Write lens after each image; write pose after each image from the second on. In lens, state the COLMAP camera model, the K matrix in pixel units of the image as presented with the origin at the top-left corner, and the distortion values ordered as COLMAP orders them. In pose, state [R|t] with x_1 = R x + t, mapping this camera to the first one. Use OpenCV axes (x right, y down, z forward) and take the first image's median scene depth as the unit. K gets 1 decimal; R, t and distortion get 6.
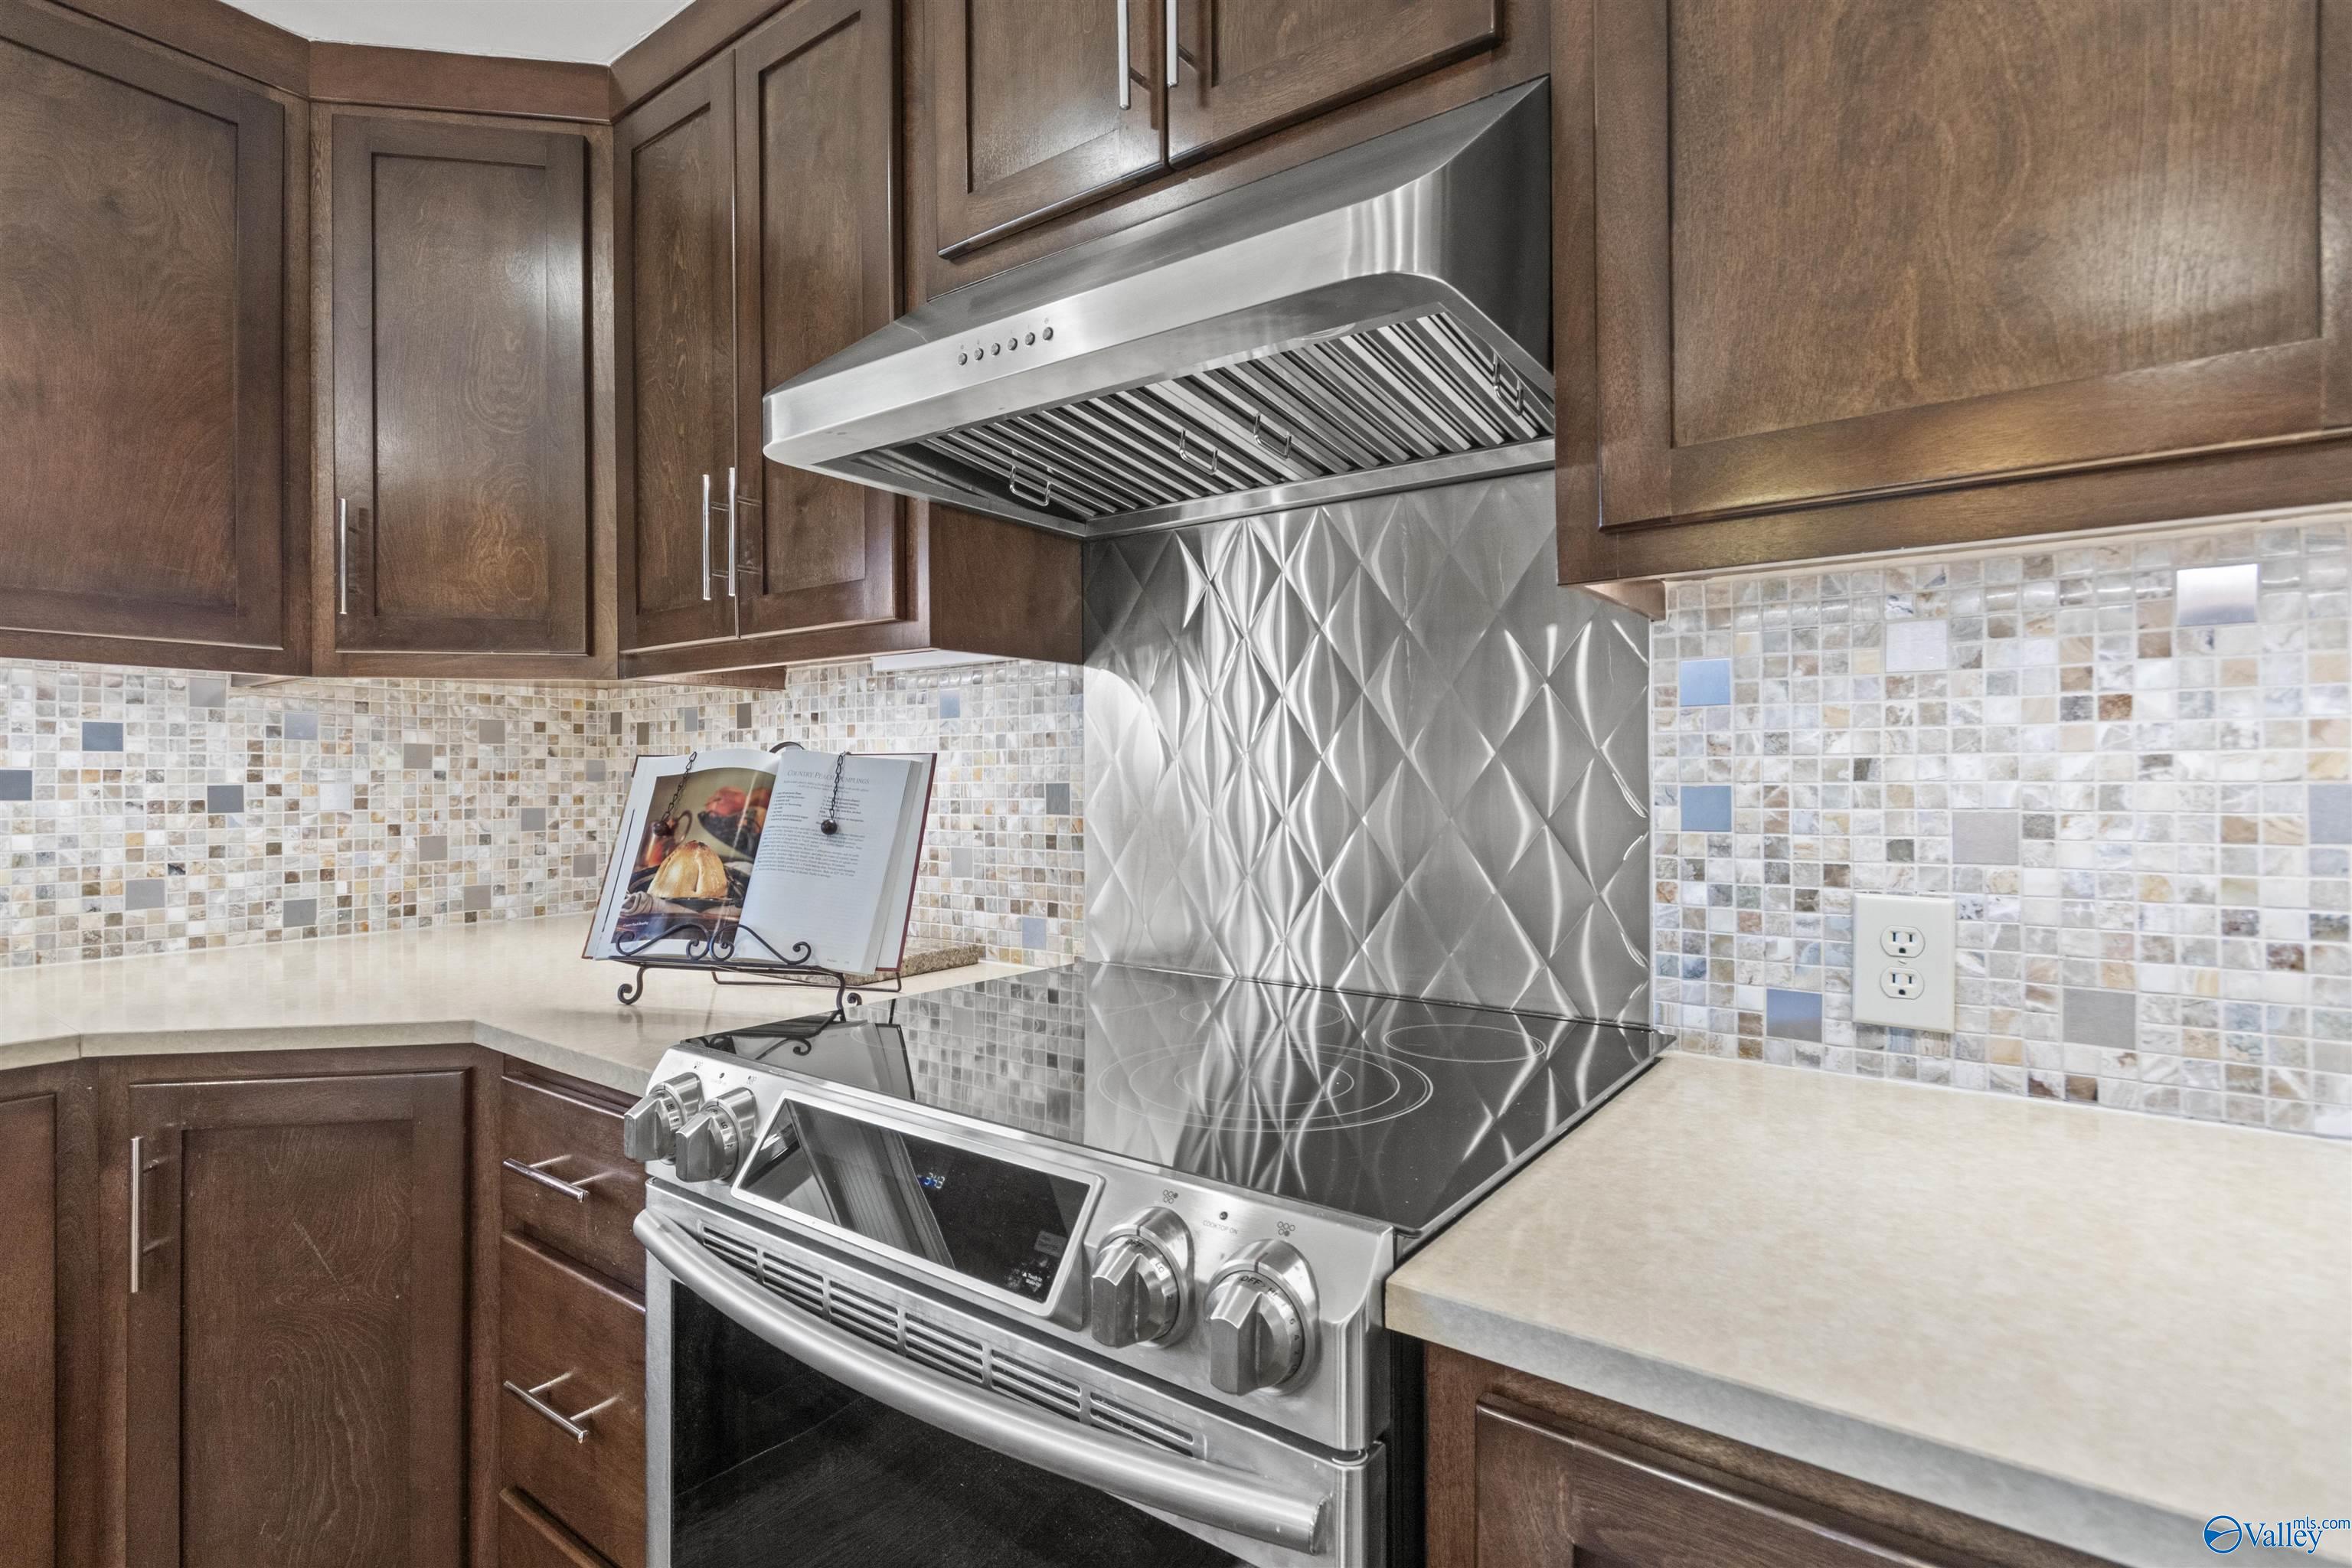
lens RADIAL K [[1140.3, 0, 1212.2], [0, 1140.3, 791.7], [0, 0, 1]] dist [0.003943, 0.000397]
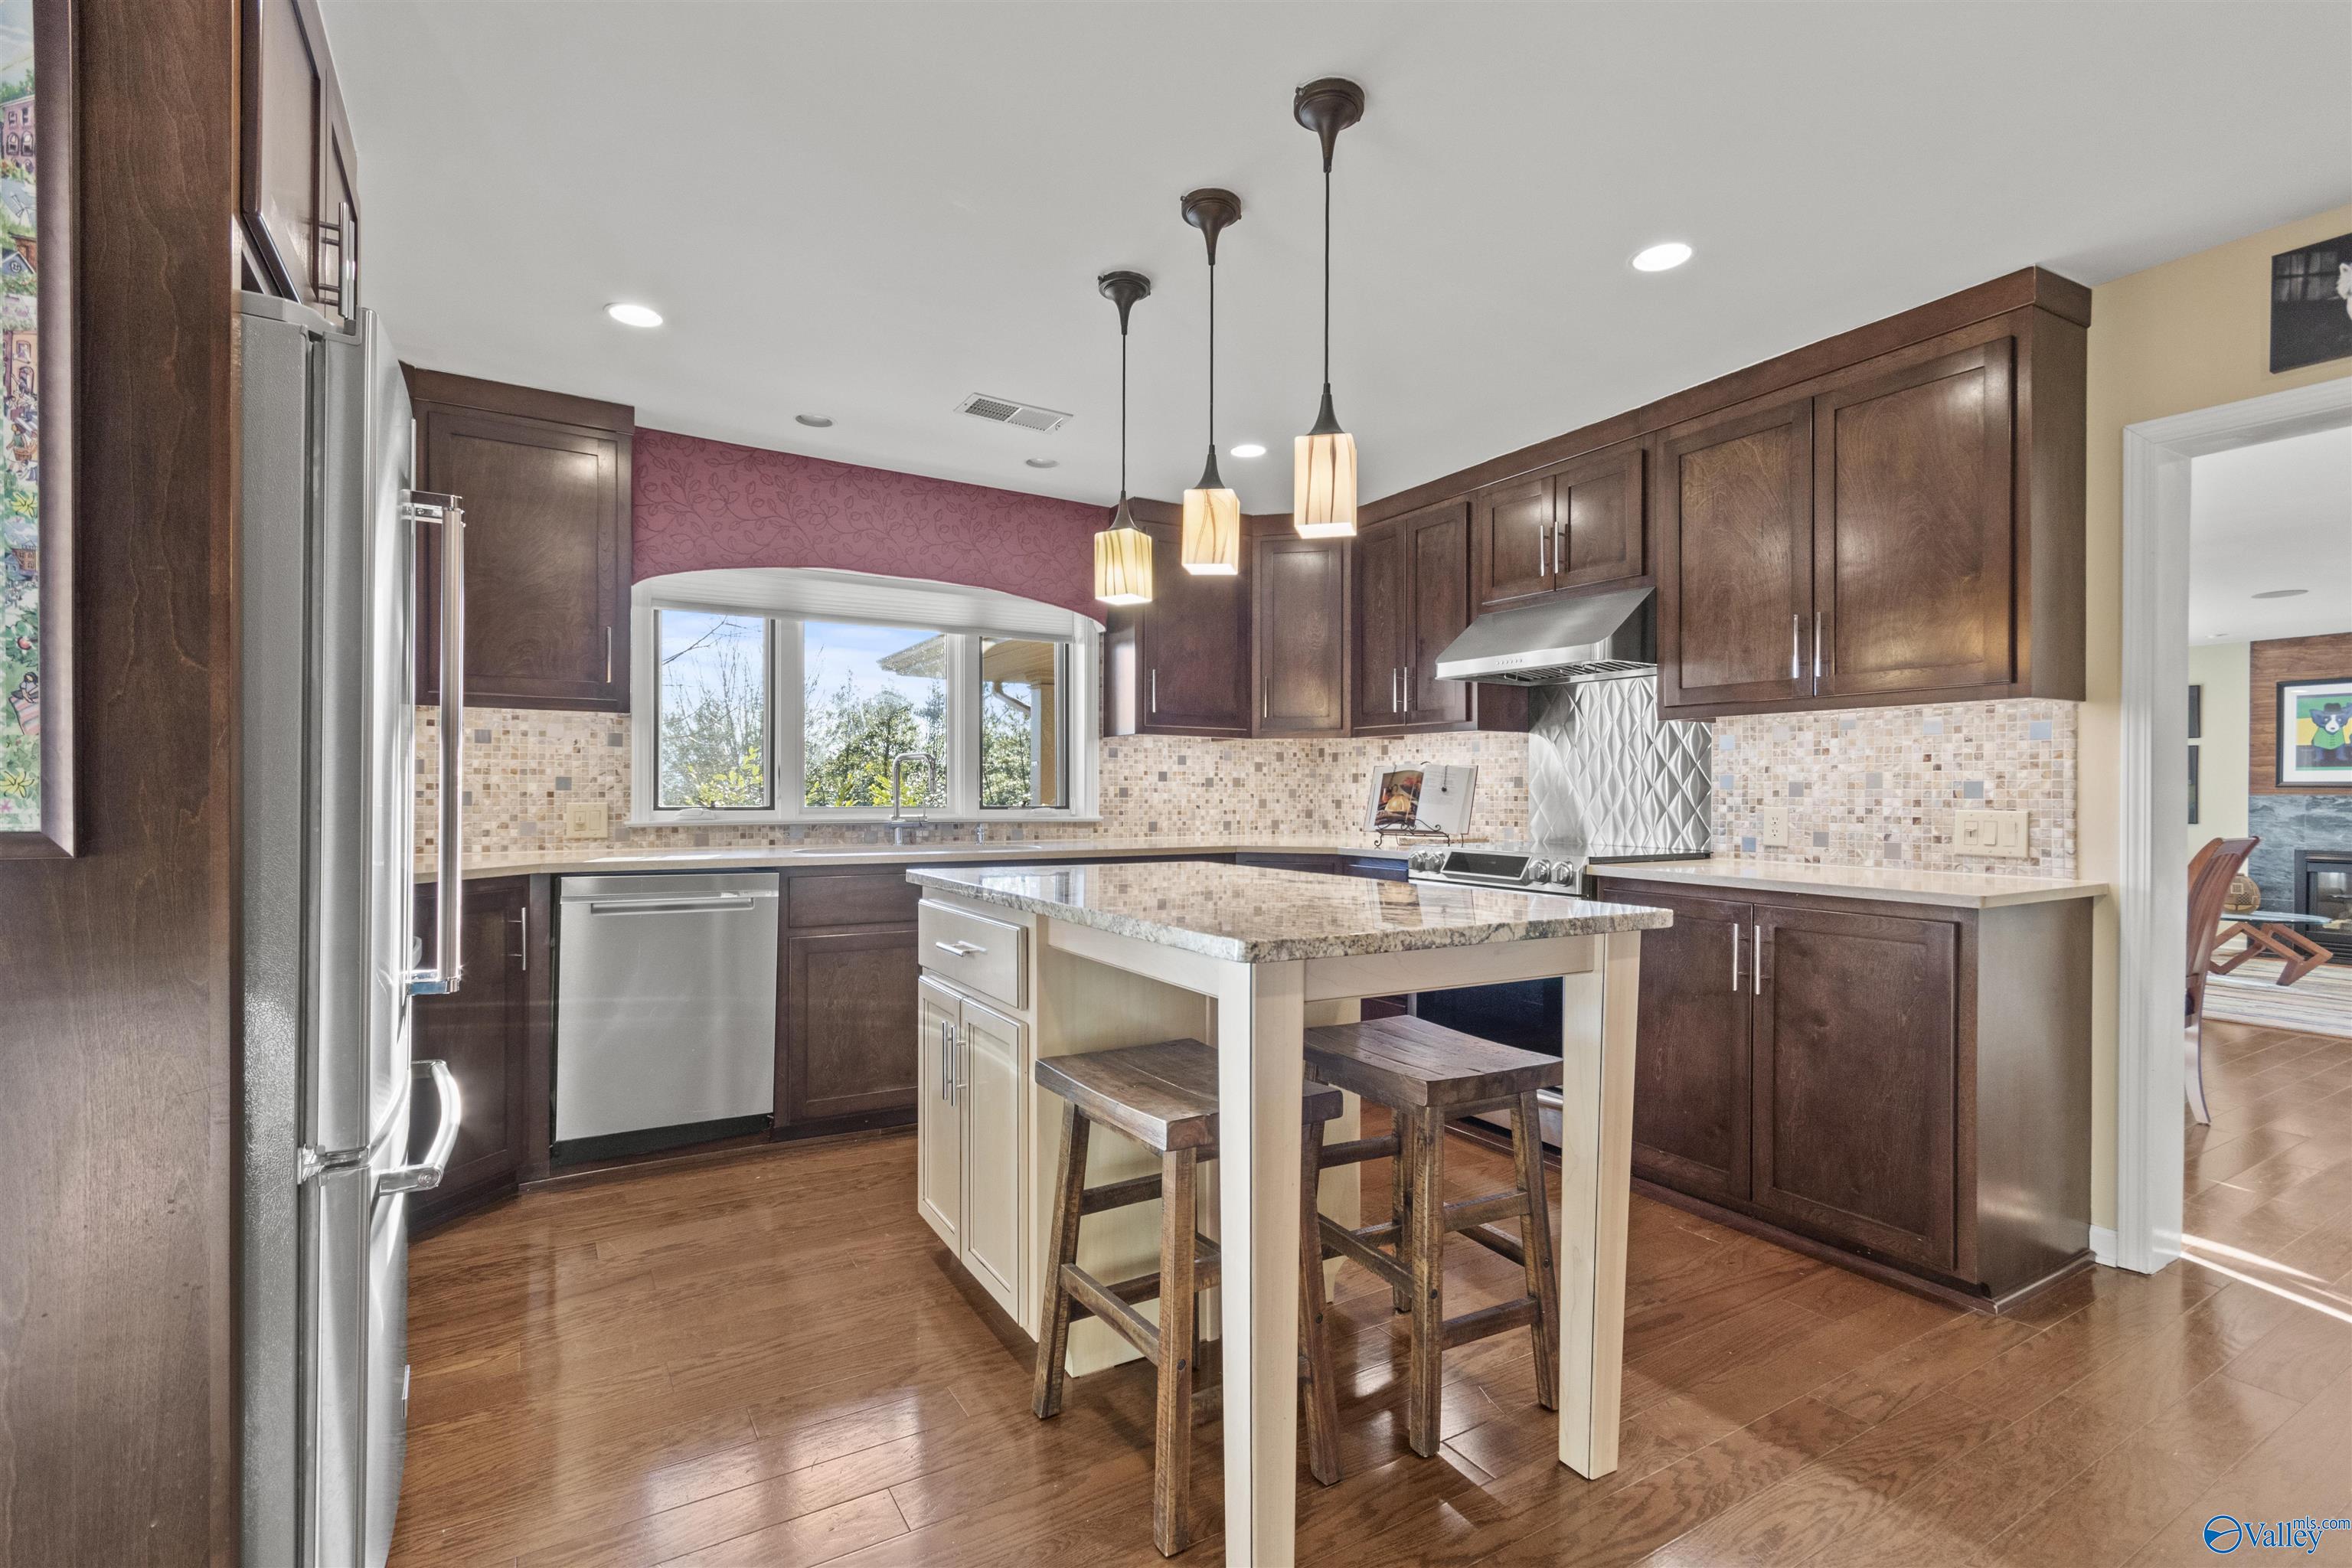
lens RADIAL K [[1106.7, 0, 1251.2], [0, 1106.7, 798.5], [0, 0, 1]] dist [0.000707, 0.000071]
pose [[0.936134, 0.009062, -0.351525, 0.229943], [-0.010723, 0.999939, -0.002778, 0.070255], [0.351479, 0.006370, 0.936174, -1.992433]]
